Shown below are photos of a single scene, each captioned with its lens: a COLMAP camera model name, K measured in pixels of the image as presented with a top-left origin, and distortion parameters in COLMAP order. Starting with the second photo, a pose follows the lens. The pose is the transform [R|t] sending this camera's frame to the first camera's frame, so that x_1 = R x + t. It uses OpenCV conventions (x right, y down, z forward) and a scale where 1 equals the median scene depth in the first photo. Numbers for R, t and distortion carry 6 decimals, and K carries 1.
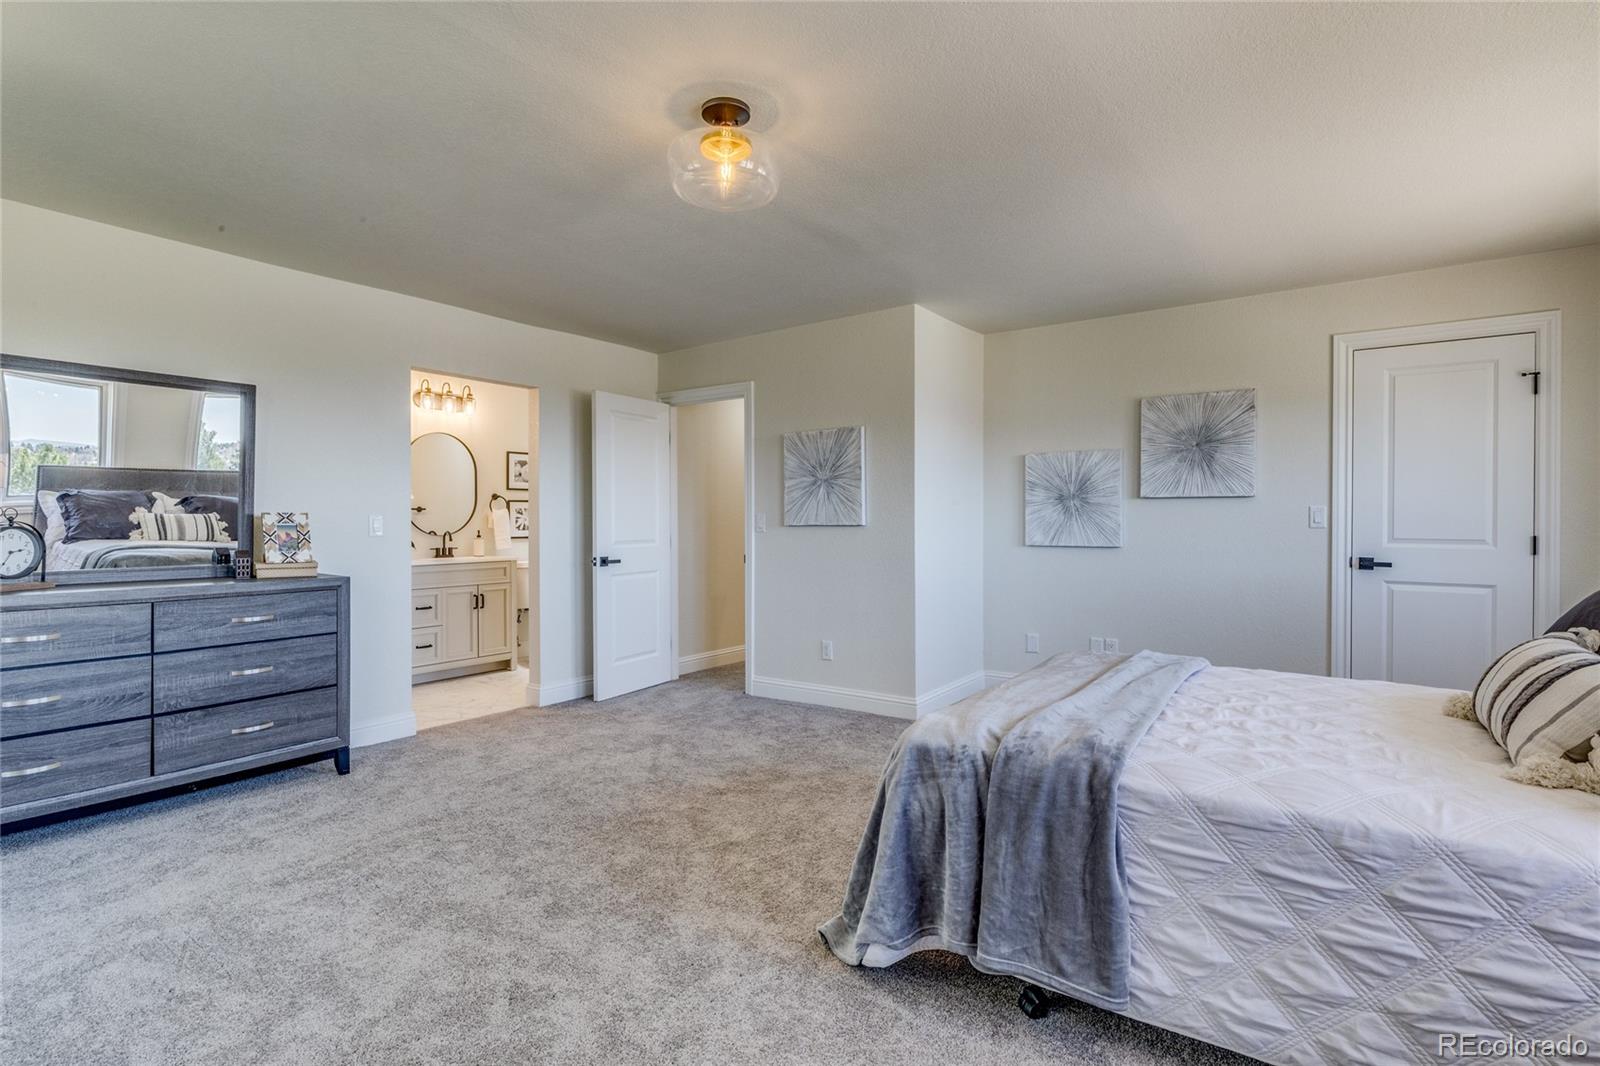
lens RADIAL K [[780.6, 0, 797.9], [0, 780.6, 528.8], [0, 0, 1]] dist [0.000803, 0.000405]
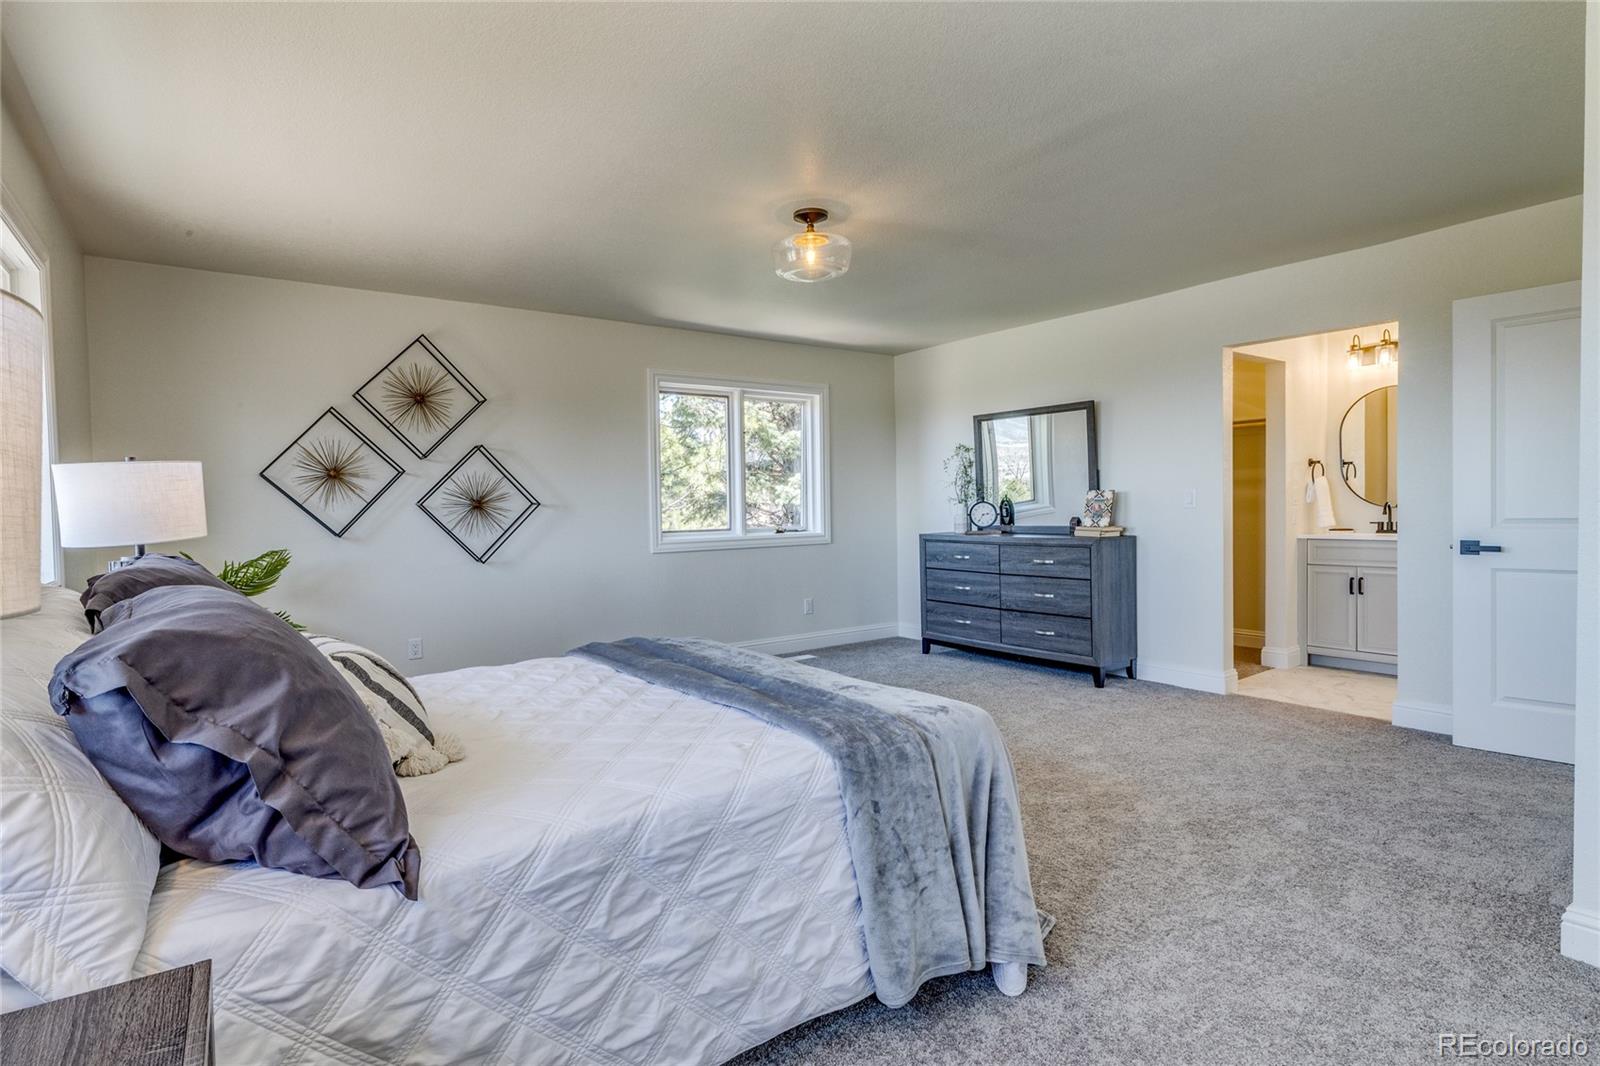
lens RADIAL K [[780.6, 0, 797.9], [0, 780.6, 528.8], [0, 0, 1]] dist [0.000803, 0.000405]
pose [[-0.297314, 0.029341, -0.954329, 0.588425], [0.005994, 0.999565, 0.028865, 0.003005], [0.954761, 0.002862, -0.297361, 0.649231]]
